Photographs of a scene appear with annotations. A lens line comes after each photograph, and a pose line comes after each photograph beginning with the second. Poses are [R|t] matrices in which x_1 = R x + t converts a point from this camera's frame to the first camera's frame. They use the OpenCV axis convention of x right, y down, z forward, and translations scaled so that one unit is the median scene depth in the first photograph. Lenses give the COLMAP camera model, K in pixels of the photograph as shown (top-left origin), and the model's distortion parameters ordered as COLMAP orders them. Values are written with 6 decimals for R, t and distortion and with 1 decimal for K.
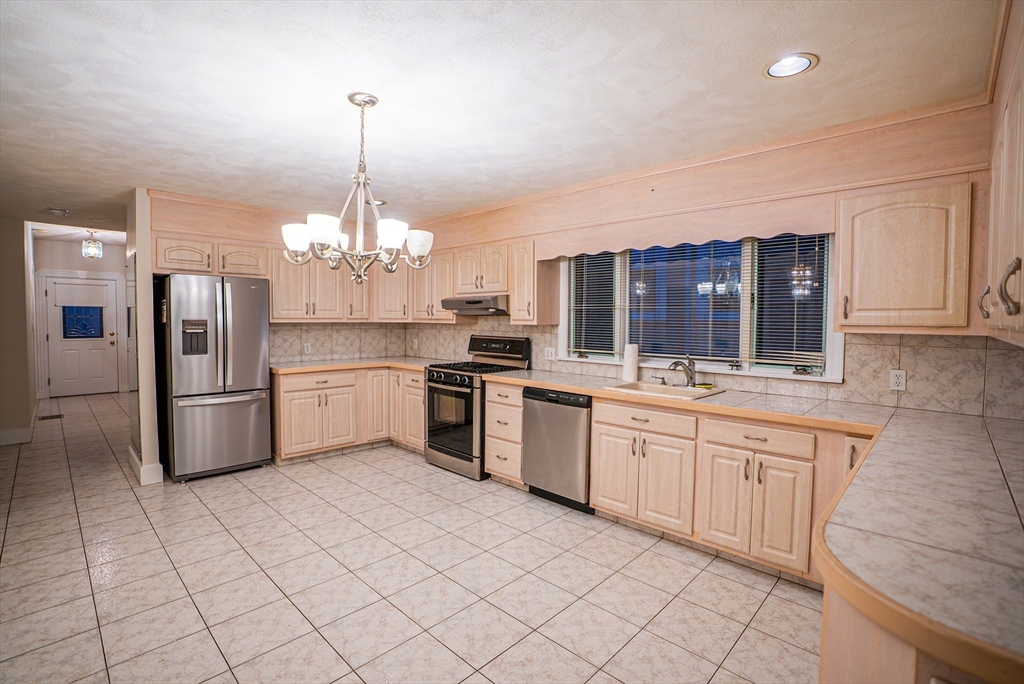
lens RADIAL K [[471.3, 0, 516.2], [0, 471.3, 339.7], [0, 0, 1]] dist [-0.073819, 0.028559]
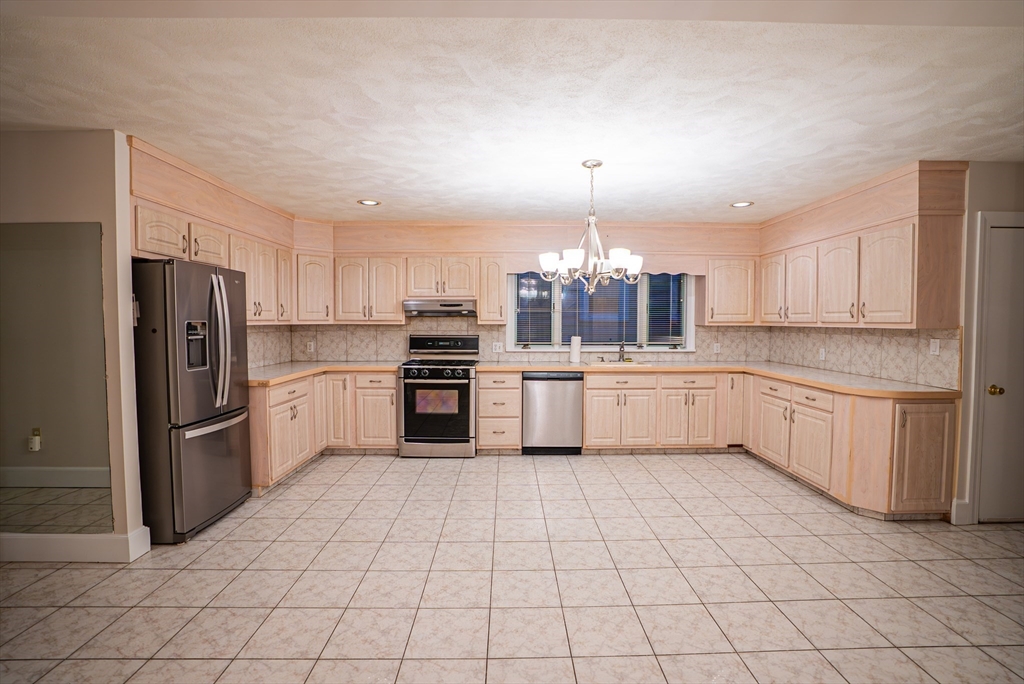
lens RADIAL K [[471.3, 0, 516.2], [0, 471.3, 339.7], [0, 0, 1]] dist [-0.073819, 0.028559]
pose [[0.711042, -0.034156, 0.702320, -0.824051], [0.034906, 0.999303, 0.013260, -0.005686], [-0.702283, 0.015087, 0.711738, 0.083682]]
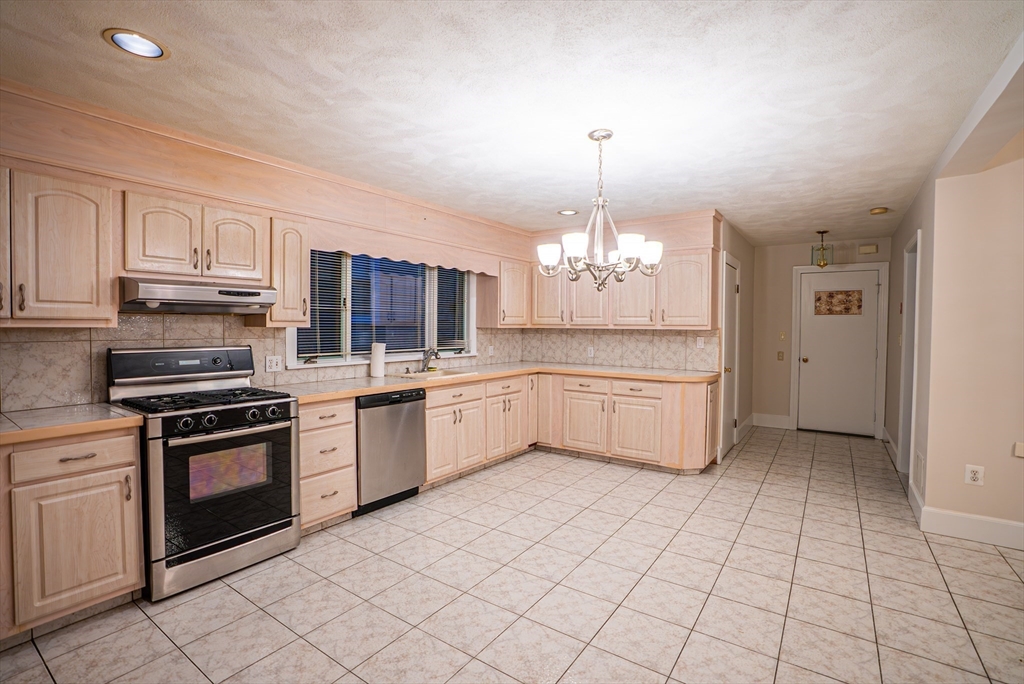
lens RADIAL K [[471.3, 0, 516.2], [0, 471.3, 339.7], [0, 0, 1]] dist [-0.073819, 0.028559]
pose [[-0.151815, -0.037689, 0.987690, -0.809881], [0.036988, 0.998356, 0.043781, -0.031529], [-0.987717, 0.043179, -0.150171, 0.764457]]
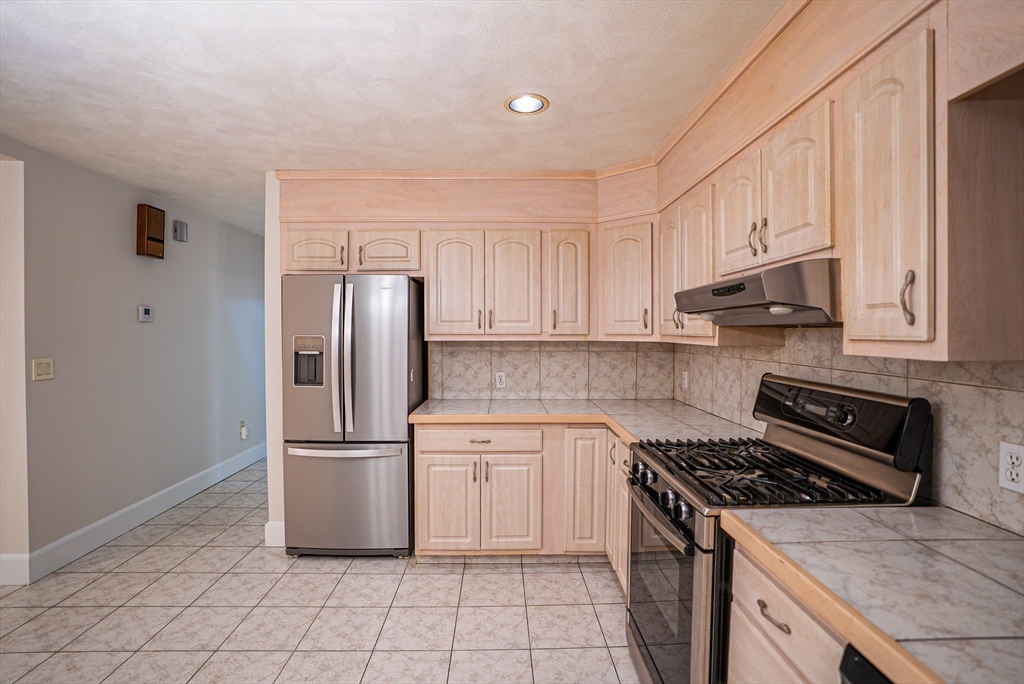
lens RADIAL K [[481.2, 0, 514.8], [0, 481.2, 338.3], [0, 0, 1]] dist [-0.078347, 0.030040]
pose [[0.710153, 0.003509, -0.704038, 0.051149], [-0.027227, 0.999376, -0.022483, -0.032200], [0.703520, 0.035135, 0.709806, 0.668441]]
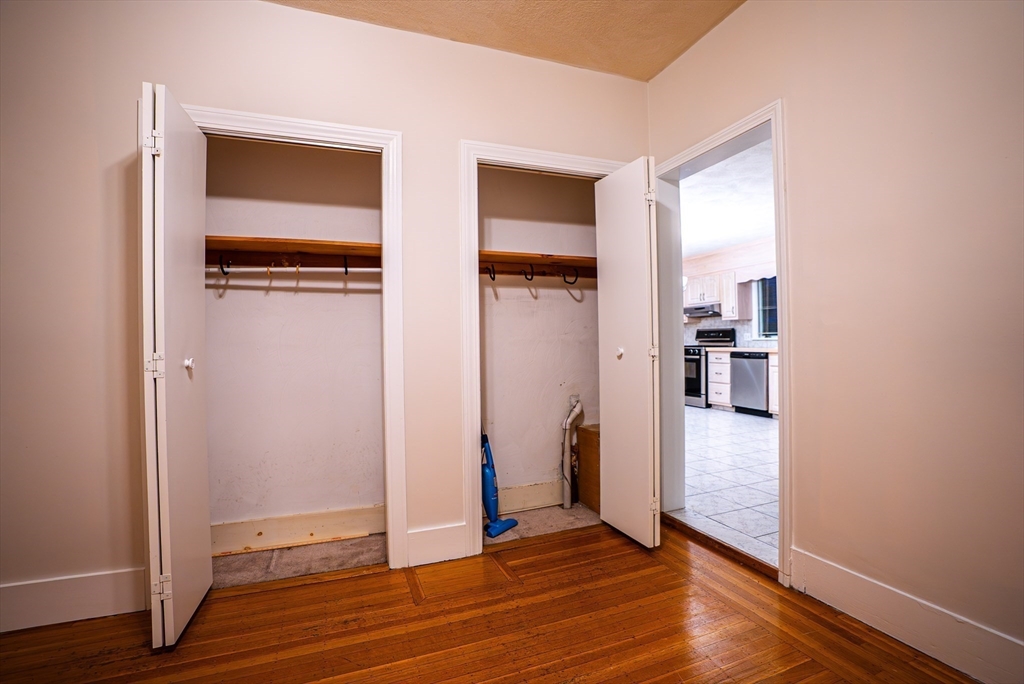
lens RADIAL K [[471.3, 0, 516.2], [0, 471.3, 339.7], [0, 0, 1]] dist [-0.073819, 0.028559]
pose [[0.908078, -0.023229, -0.418157, 0.014195], [0.004741, 0.998967, -0.045197, 0.119125], [0.418775, 0.039060, 0.907249, -0.913702]]
